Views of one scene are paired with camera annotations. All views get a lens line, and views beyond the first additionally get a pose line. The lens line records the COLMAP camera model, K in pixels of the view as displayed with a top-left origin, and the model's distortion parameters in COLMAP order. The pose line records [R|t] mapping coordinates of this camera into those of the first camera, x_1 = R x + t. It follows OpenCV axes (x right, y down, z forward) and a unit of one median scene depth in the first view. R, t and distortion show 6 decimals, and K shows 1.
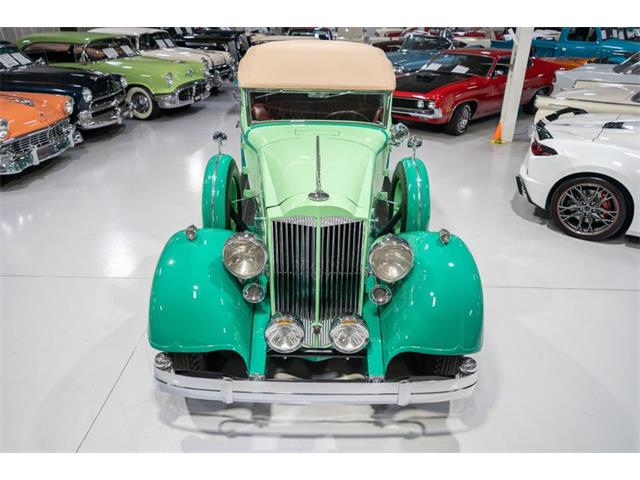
lens RADIAL K [[492.8, 0, 321.9], [0, 492.8, 240.7], [0, 0, 1]] dist [0.016030, 0.030551]
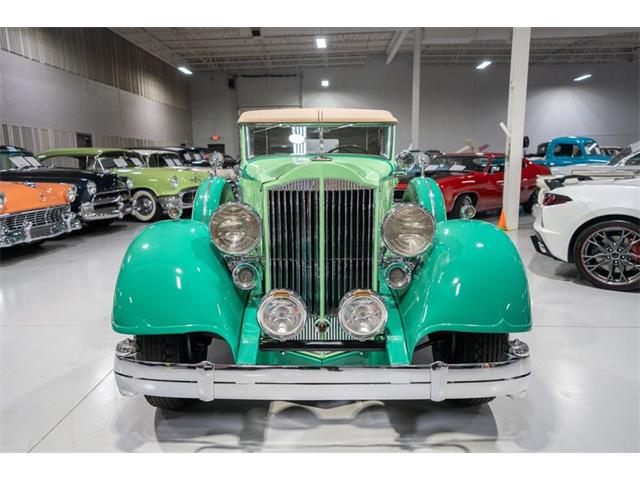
lens RADIAL K [[492.8, 0, 318.4], [0, 492.8, 238.7], [0, 0, 1]] dist [0.016030, 0.030551]
pose [[0.999749, -0.020346, -0.009335, -0.005701], [0.016882, 0.959135, -0.282446, 0.263164], [0.014701, 0.282218, 0.959238, 0.174809]]
